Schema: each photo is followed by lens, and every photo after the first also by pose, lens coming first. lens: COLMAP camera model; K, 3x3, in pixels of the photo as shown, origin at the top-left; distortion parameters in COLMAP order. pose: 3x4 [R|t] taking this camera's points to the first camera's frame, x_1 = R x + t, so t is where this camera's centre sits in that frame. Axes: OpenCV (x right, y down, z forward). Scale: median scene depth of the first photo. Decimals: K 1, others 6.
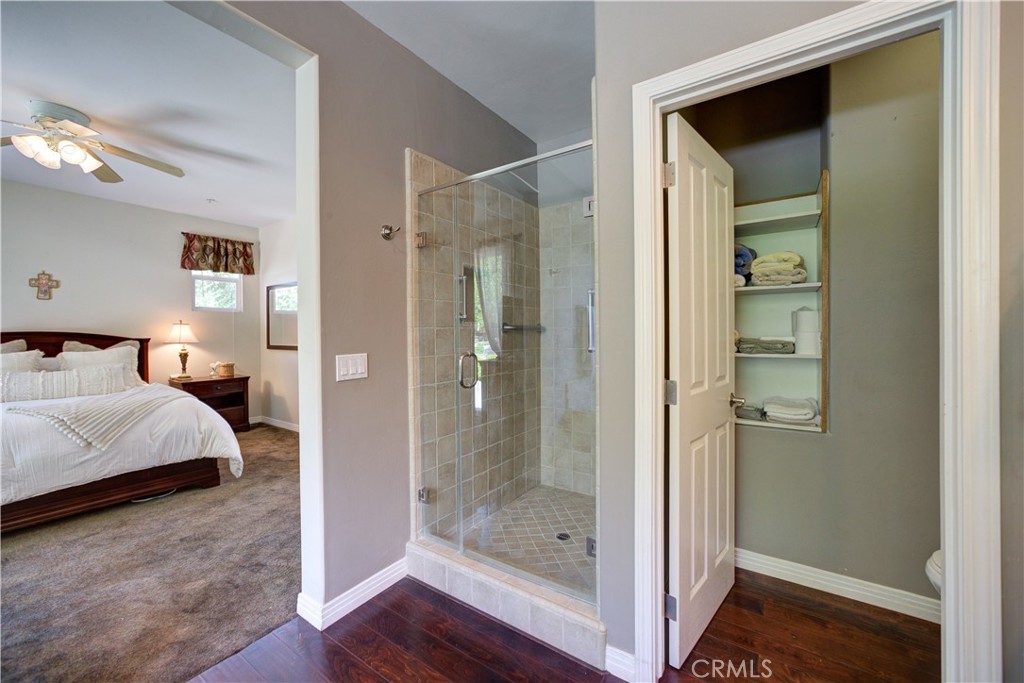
lens RADIAL K [[400.9, 0, 506.9], [0, 400.9, 335.5], [0, 0, 1]] dist [-0.008487, 0.002413]
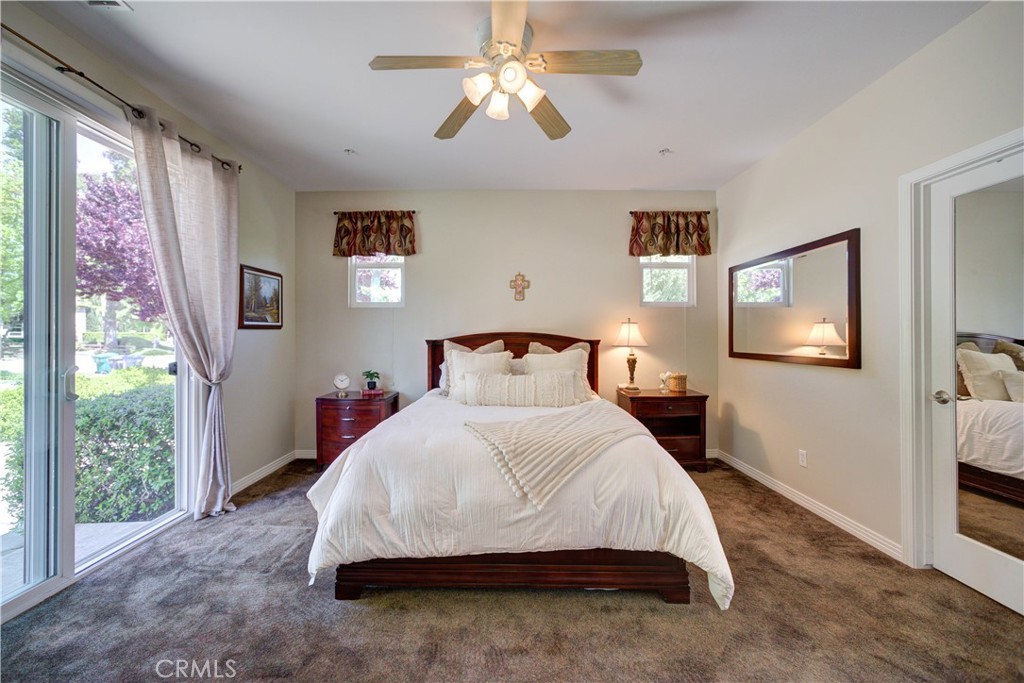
lens RADIAL K [[400.9, 0, 506.0], [0, 400.9, 336.1], [0, 0, 1]] dist [-0.008487, 0.002413]
pose [[0.566371, 0.002678, -0.824146, -0.331389], [-0.007579, 0.999969, -0.001959, 0.001940], [0.824116, 0.007355, 0.566374, 0.383024]]
